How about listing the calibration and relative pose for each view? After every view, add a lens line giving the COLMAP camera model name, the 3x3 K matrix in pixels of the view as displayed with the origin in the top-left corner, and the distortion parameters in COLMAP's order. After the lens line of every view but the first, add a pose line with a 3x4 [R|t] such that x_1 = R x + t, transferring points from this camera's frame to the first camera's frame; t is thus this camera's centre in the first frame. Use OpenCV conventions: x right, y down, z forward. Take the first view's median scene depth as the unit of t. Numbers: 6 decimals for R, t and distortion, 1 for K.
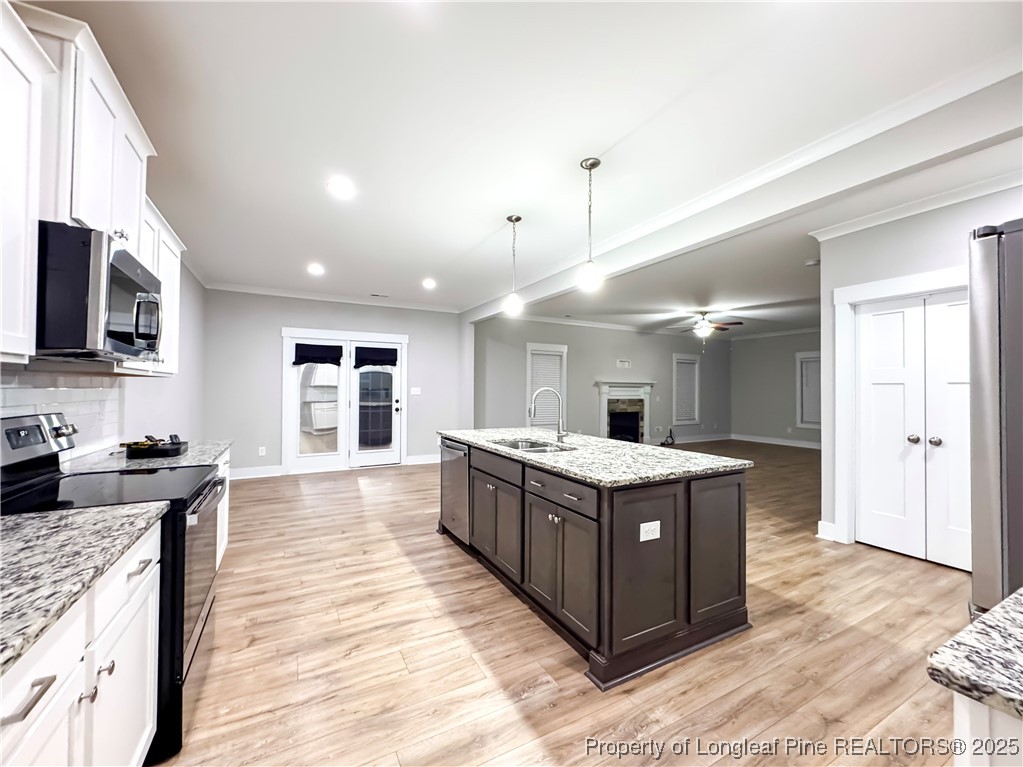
lens RADIAL K [[418.5, 0, 513.9], [0, 418.5, 383.4], [0, 0, 1]] dist [-0.001666, -0.000304]
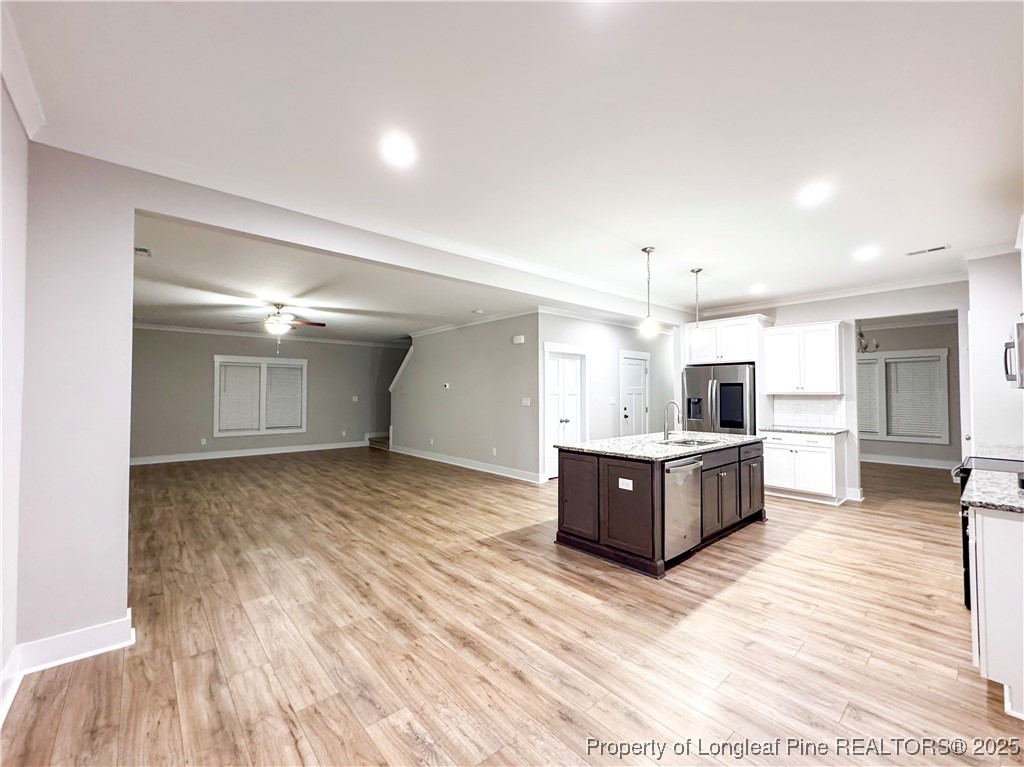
lens RADIAL K [[418.9, 0, 514.4], [0, 418.9, 384.2], [0, 0, 1]] dist [-0.001666, -0.000304]
pose [[-0.217257, 0.012913, 0.976029, -0.994120], [-0.015077, 0.999749, -0.016583, -0.013162], [-0.975998, -0.018319, -0.217007, 1.563961]]
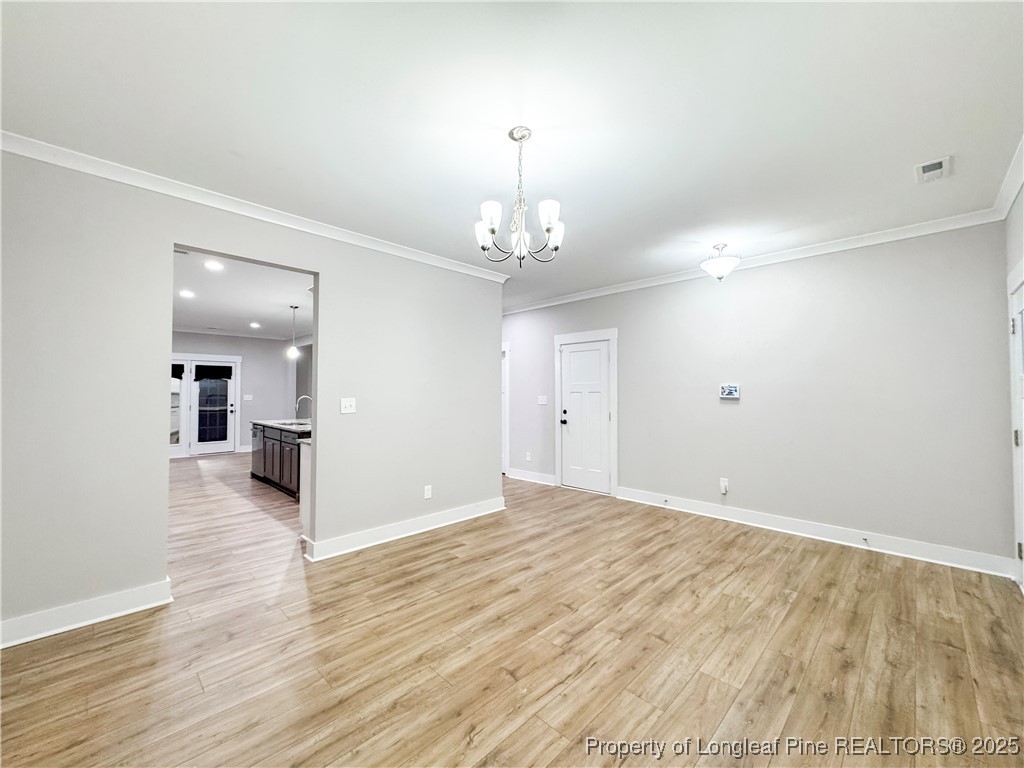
lens RADIAL K [[418.9, 0, 511.3], [0, 418.9, 383.2], [0, 0, 1]] dist [-0.001666, -0.000304]
pose [[0.959395, 0.000729, 0.282064, 0.399368], [0.002643, 0.999930, -0.011573, -0.022190], [-0.282052, 0.011849, 0.959326, -1.067914]]
